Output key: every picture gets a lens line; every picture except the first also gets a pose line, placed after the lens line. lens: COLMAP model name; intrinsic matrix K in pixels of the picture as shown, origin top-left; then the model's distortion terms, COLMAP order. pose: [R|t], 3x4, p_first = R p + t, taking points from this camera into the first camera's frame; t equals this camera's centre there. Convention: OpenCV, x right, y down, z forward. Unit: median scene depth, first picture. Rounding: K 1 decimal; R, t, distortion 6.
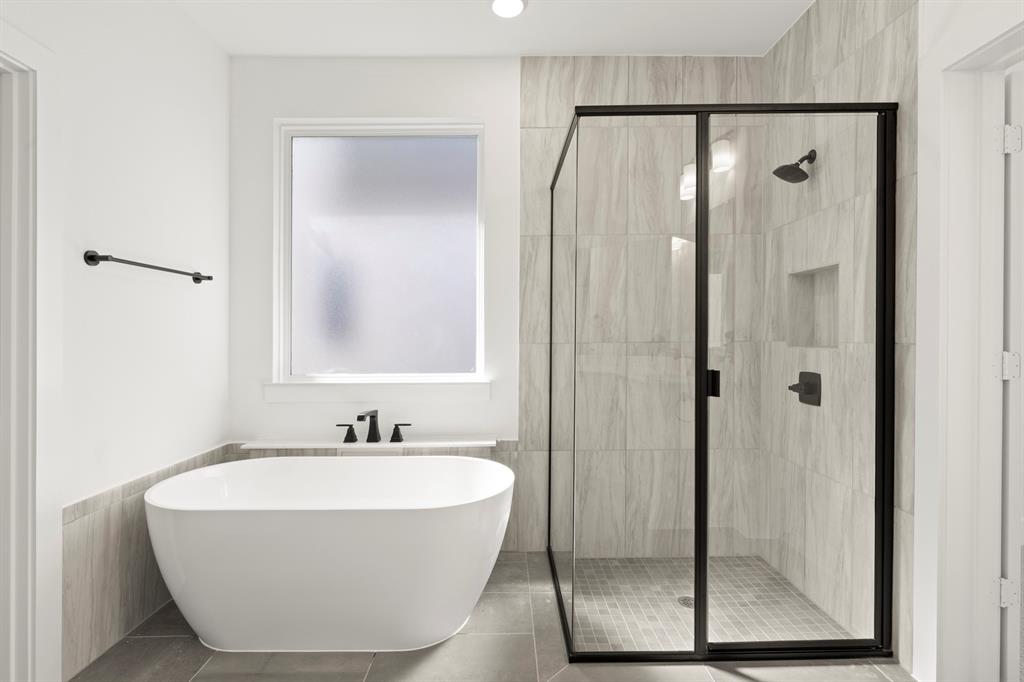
lens RADIAL K [[498.8, 0, 510.6], [0, 498.8, 329.7], [0, 0, 1]] dist [0.001005, 0.000601]
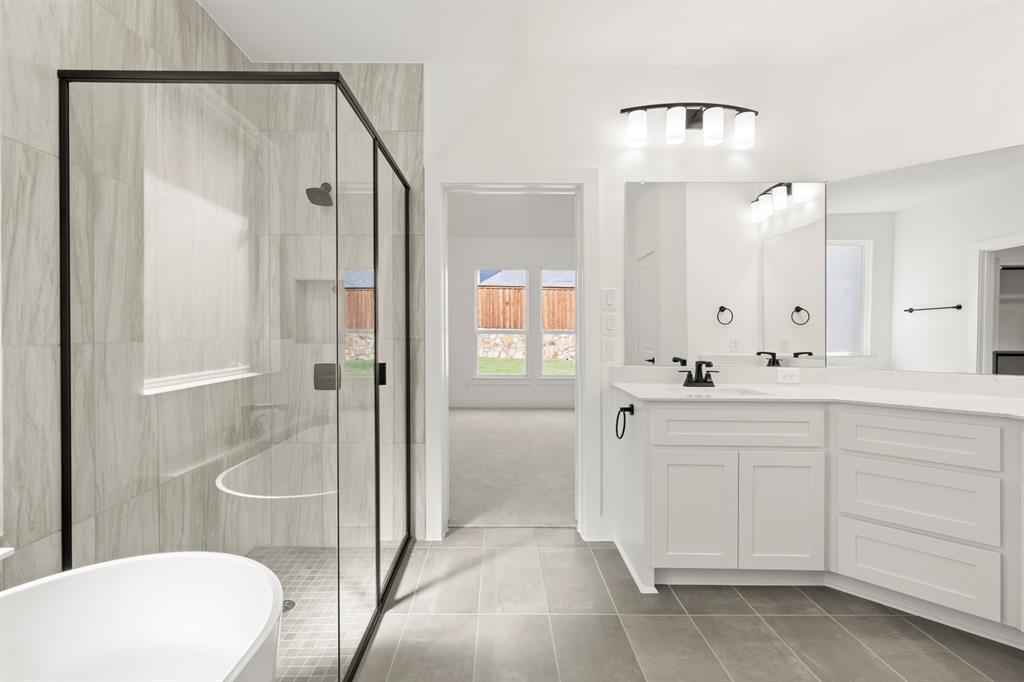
lens RADIAL K [[456.3, 0, 512.9], [0, 456.3, 332.1], [0, 0, 1]] dist [0.000458, 0.000709]
pose [[-0.016415, 0.010440, 0.999811, -0.462452], [-0.013955, 0.999846, -0.010670, 0.011053], [-0.999768, -0.014127, -0.016267, 0.487208]]
